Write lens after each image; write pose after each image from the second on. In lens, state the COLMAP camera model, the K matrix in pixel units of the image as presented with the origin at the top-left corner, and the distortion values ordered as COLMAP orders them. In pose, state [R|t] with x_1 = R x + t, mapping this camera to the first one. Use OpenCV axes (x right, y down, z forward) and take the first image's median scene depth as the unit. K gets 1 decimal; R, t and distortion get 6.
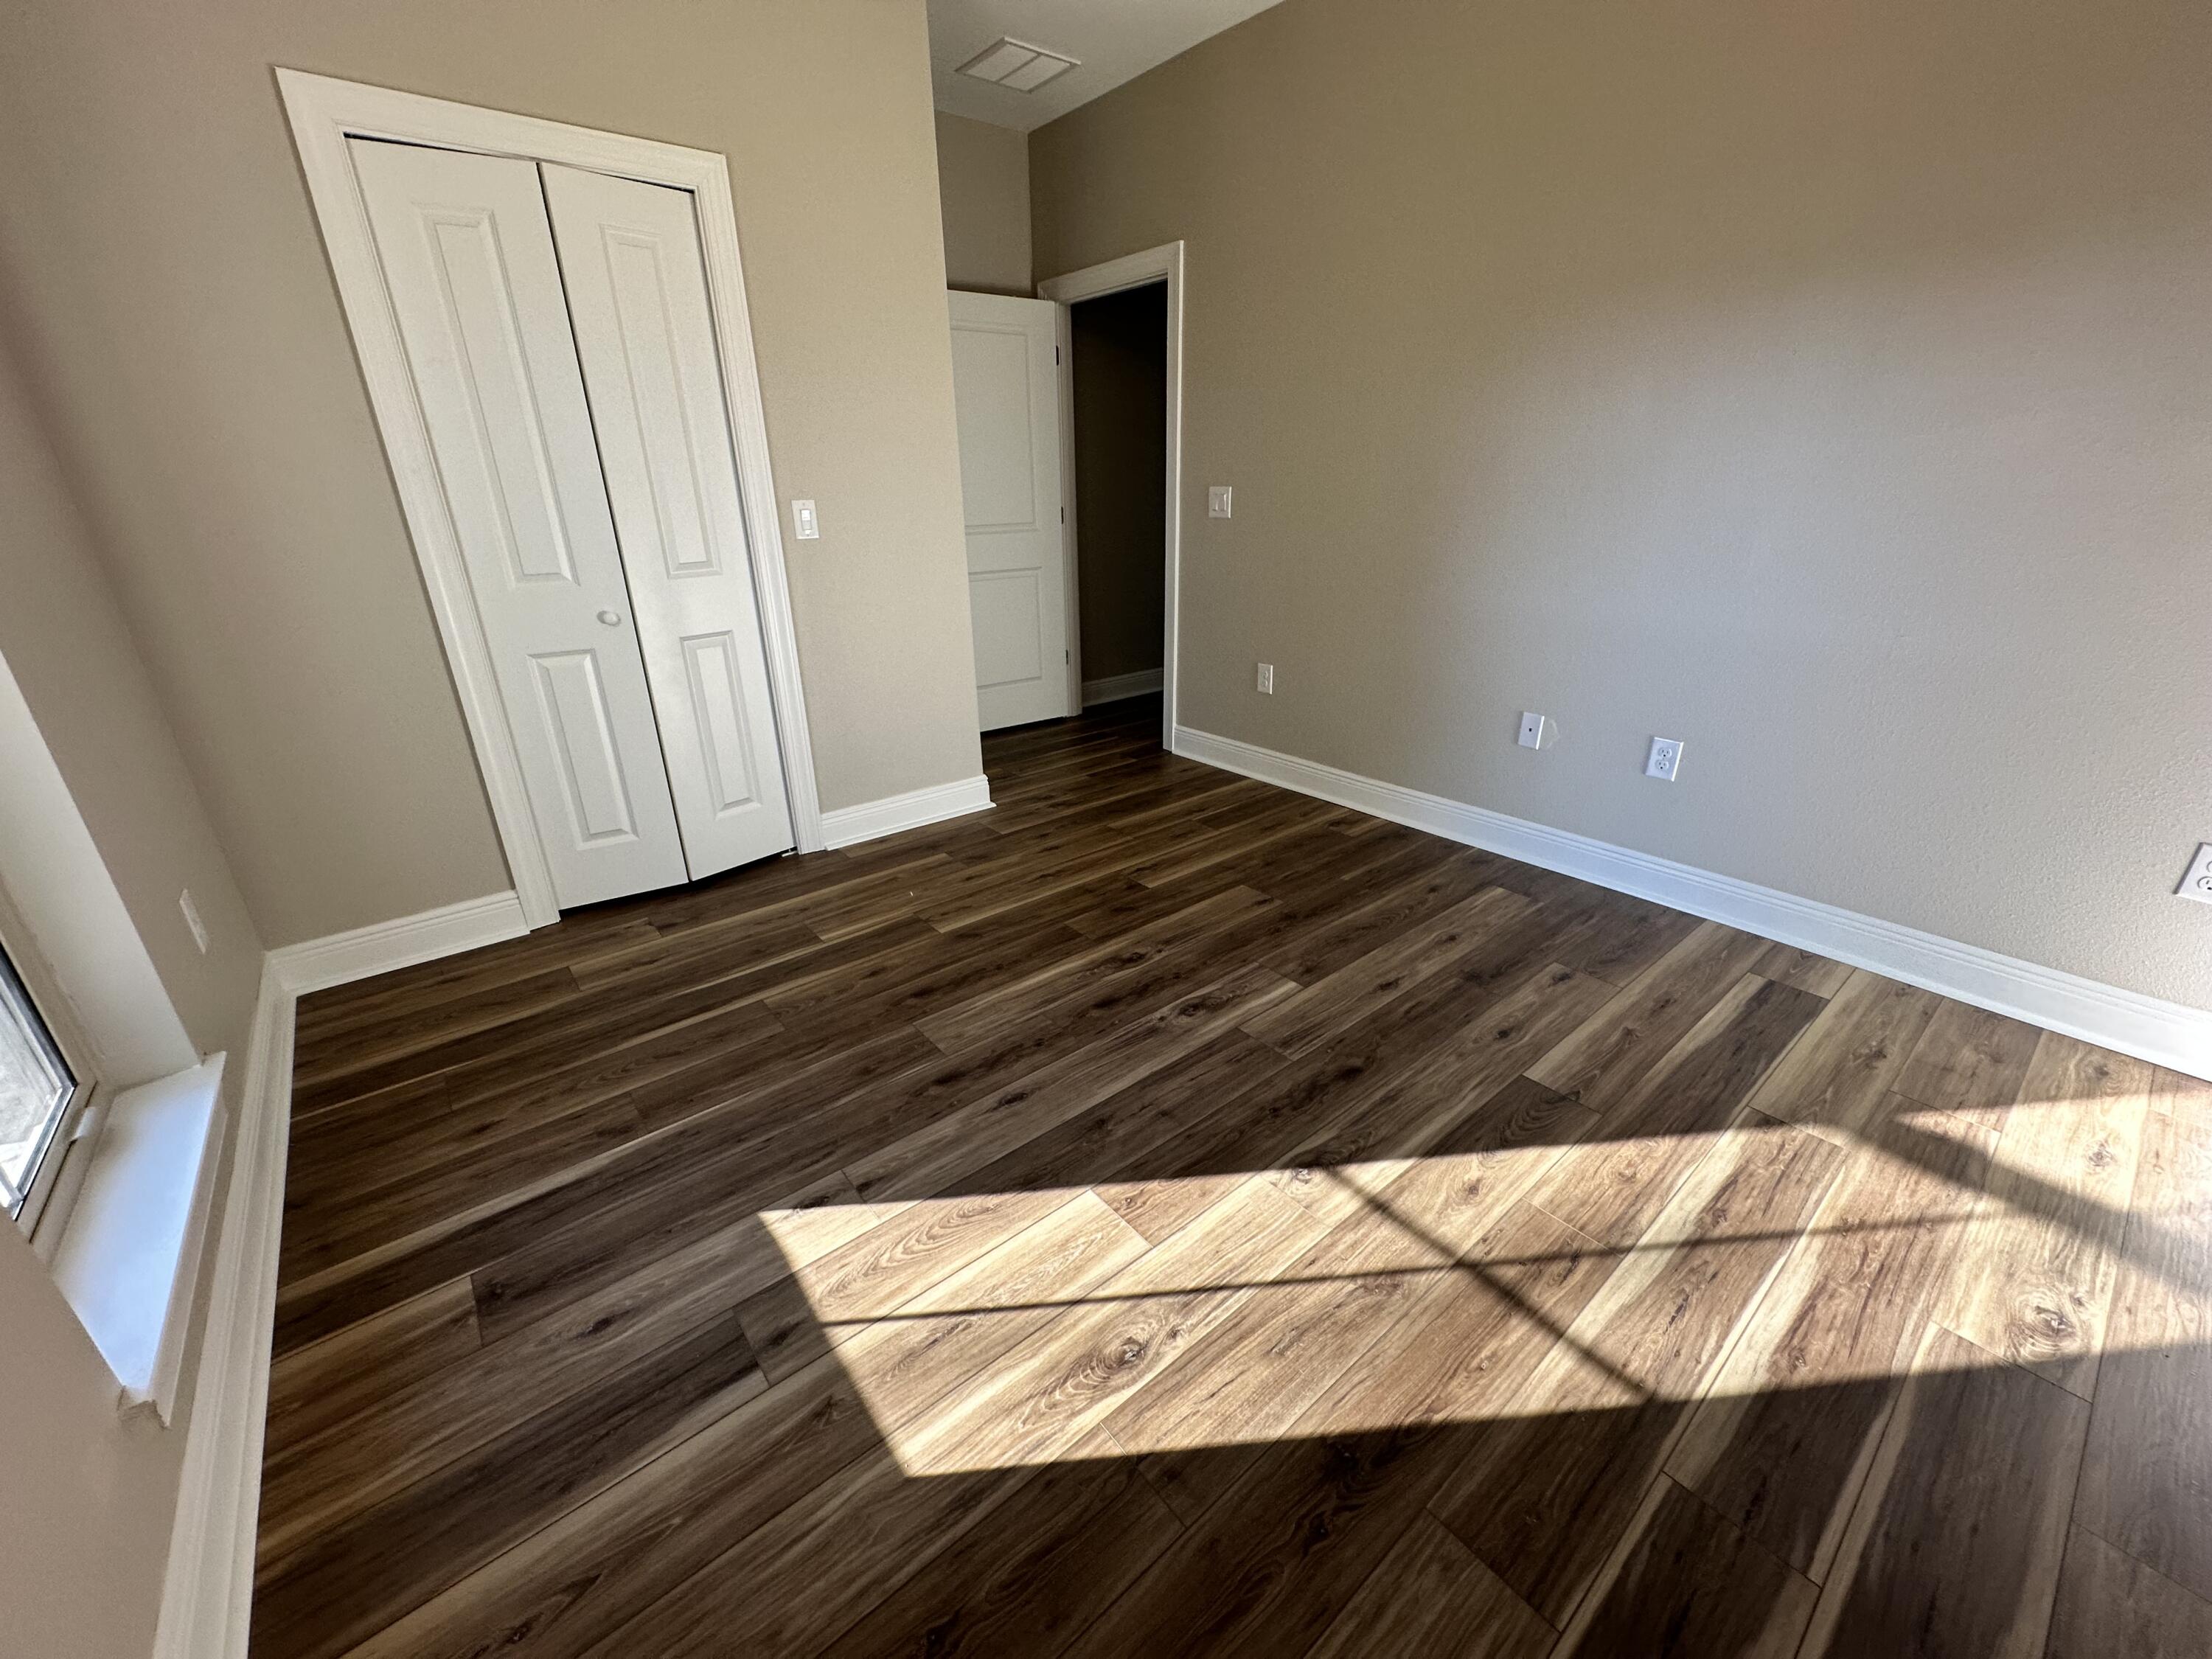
lens RADIAL K [[881.4, 0, 1106.0], [0, 881.4, 829.5], [0, 0, 1]] dist [-0.000623, -0.000401]
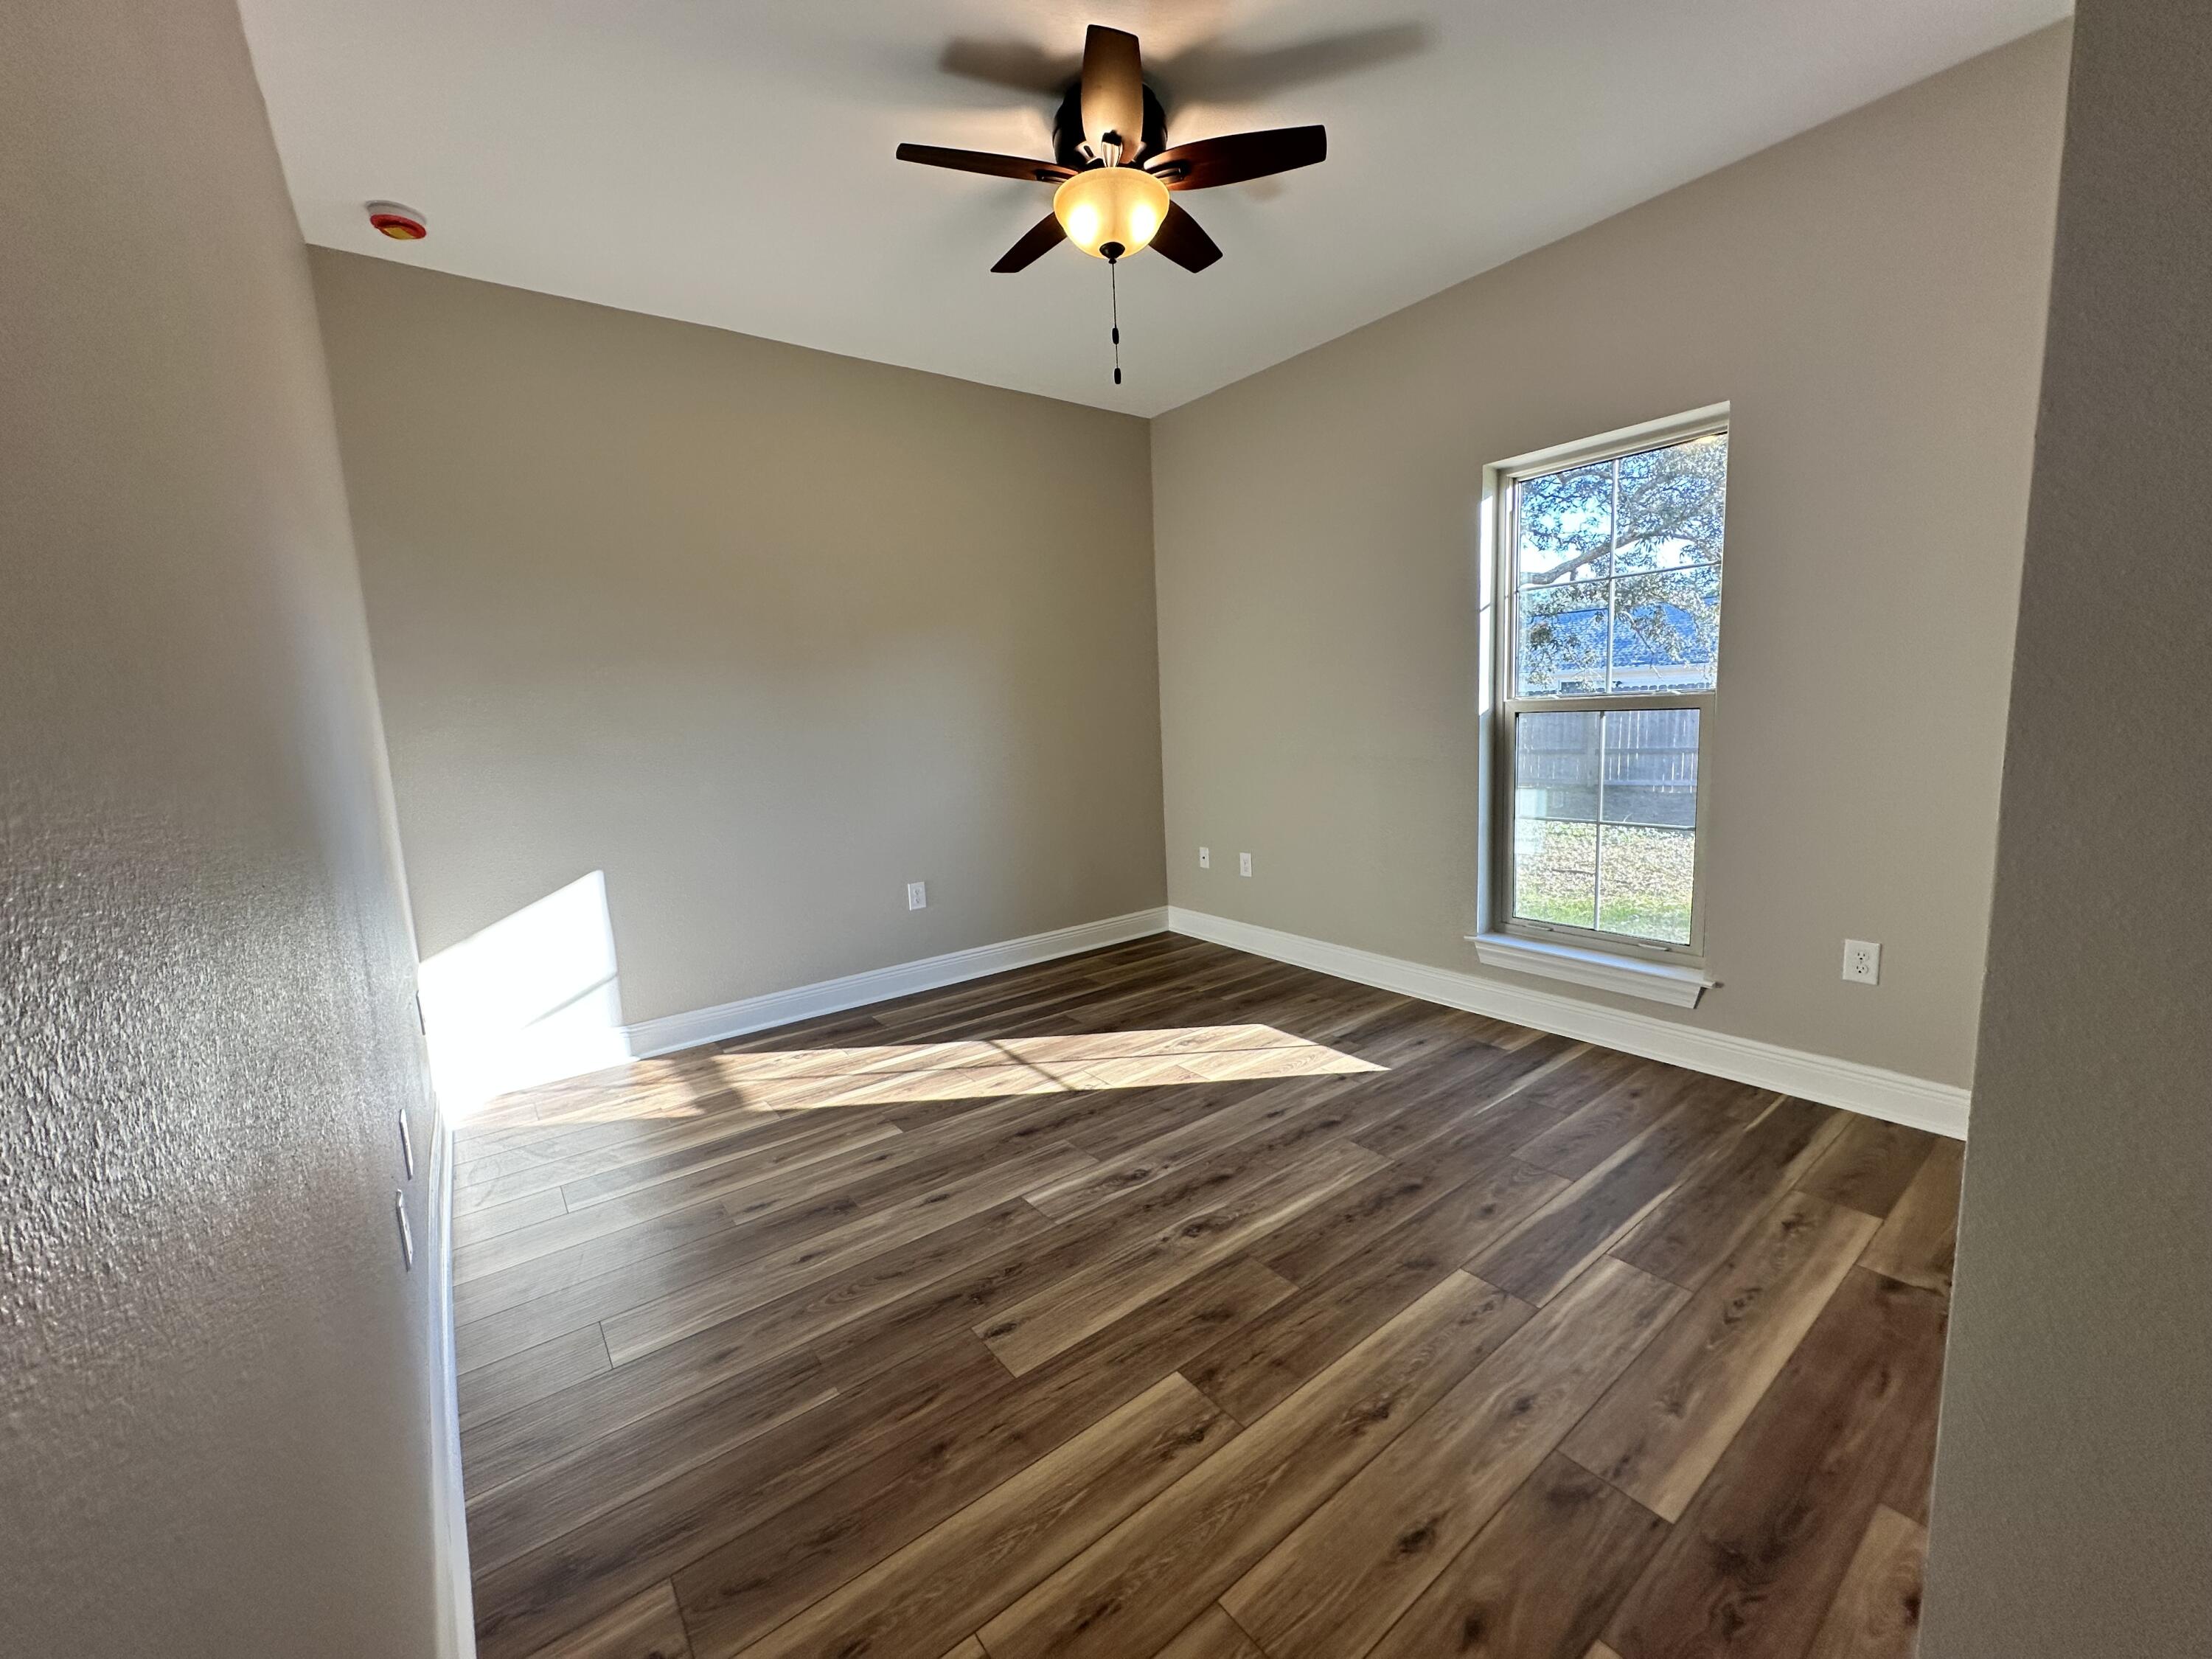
lens RADIAL K [[881.4, 0, 1106.0], [0, 881.4, 829.5], [0, 0, 1]] dist [-0.000623, -0.000401]
pose [[-0.997643, 0.054120, 0.042173, 0.074970], [0.067906, 0.866720, 0.494151, -0.759891], [-0.009809, 0.495850, -0.868353, 1.899766]]
